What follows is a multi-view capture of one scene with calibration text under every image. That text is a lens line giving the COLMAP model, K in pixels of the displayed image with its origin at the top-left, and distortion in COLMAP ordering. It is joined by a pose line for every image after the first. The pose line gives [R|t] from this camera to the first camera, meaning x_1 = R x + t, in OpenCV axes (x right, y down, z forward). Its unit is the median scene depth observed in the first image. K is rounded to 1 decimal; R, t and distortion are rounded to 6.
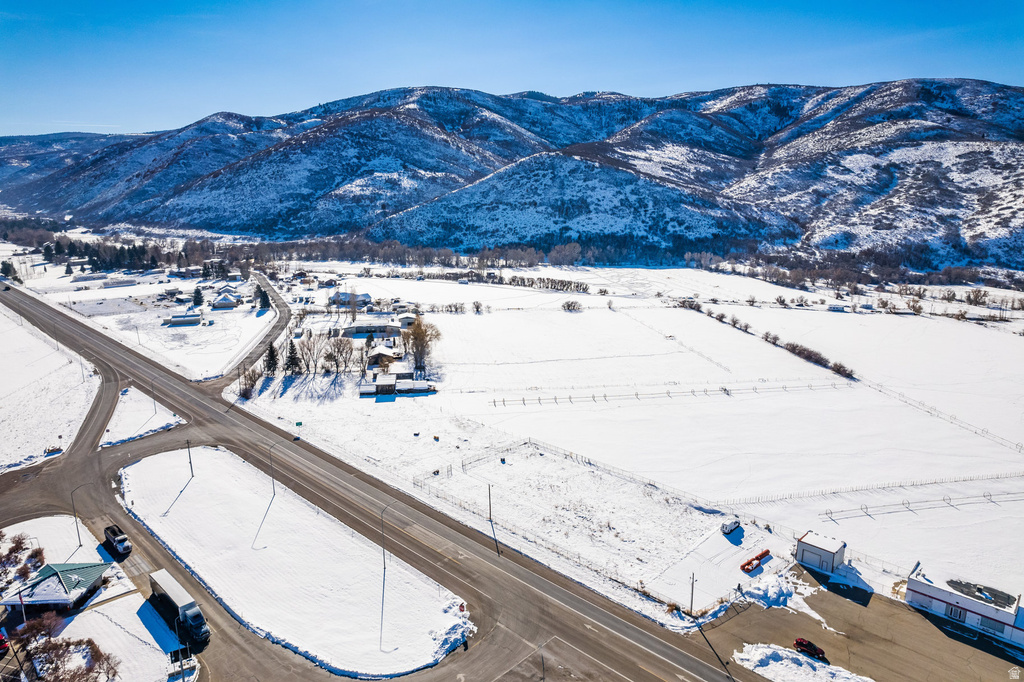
lens RADIAL K [[658.7, 0, 512.6], [0, 658.7, 345.4], [0, 0, 1]] dist [-0.081701, 0.075494]
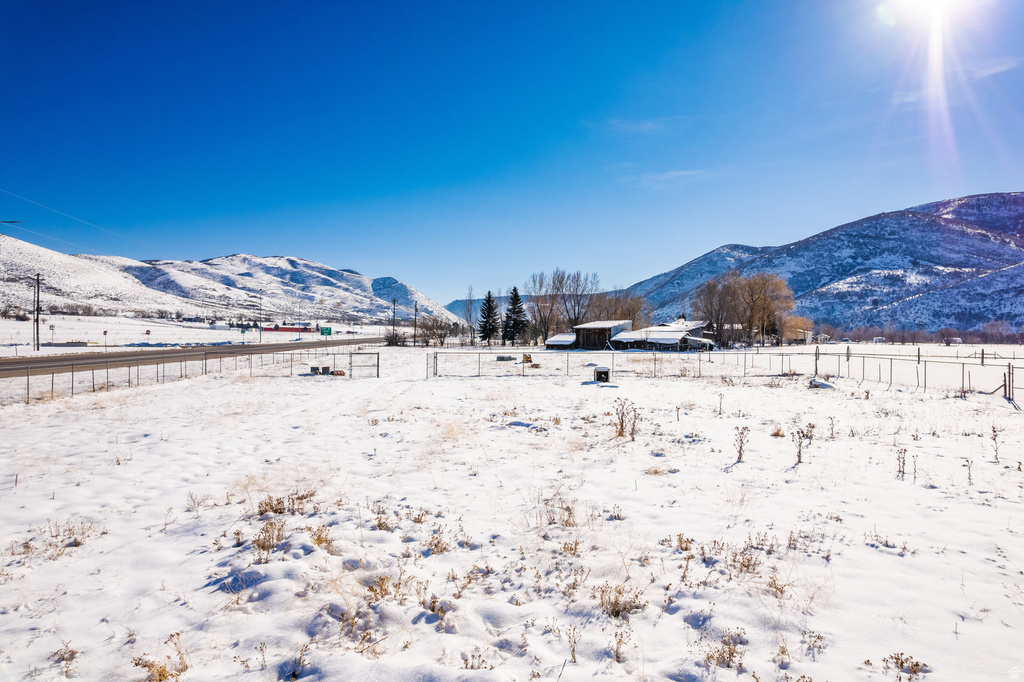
lens RADIAL K [[657.9, 0, 512.4], [0, 657.9, 345.7], [0, 0, 1]] dist [-0.080445, 0.074072]
pose [[0.727352, 0.008750, -0.686209, 0.022433], [-0.164836, 0.972874, -0.162314, 0.041647], [0.666174, 0.231171, 0.709064, 0.169685]]
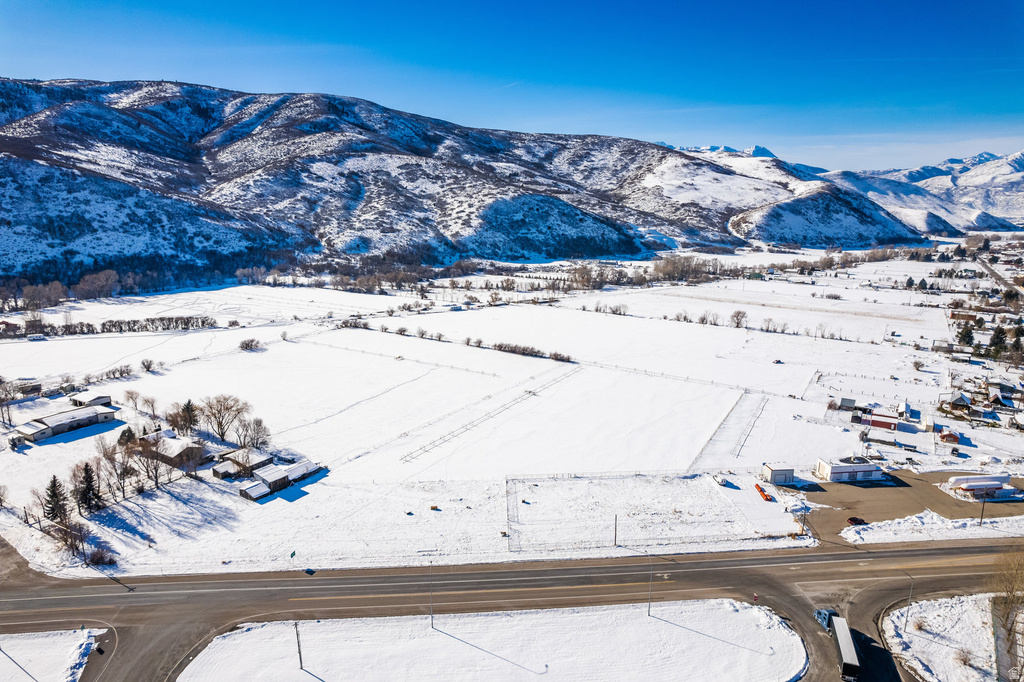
lens RADIAL K [[658.7, 0, 512.6], [0, 658.7, 345.4], [0, 0, 1]] dist [-0.081701, 0.075494]
pose [[0.648144, -0.171509, 0.741953, -0.154465], [0.169286, 0.982379, 0.079203, -0.031401], [-0.742463, 0.074267, 0.665757, 0.062104]]
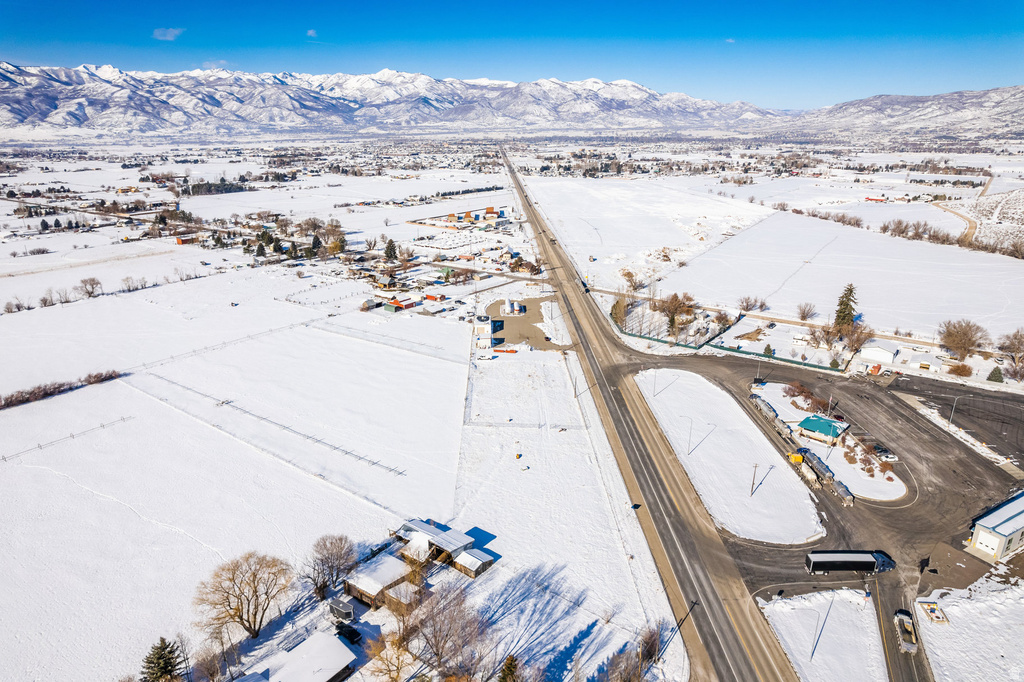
lens RADIAL K [[658.7, 0, 512.6], [0, 658.7, 345.4], [0, 0, 1]] dist [-0.081701, 0.075494]
pose [[-0.706323, -0.233146, 0.668394, -0.165044], [0.159568, 0.867468, 0.471209, -0.106982], [-0.689670, 0.439480, -0.575510, 0.335148]]
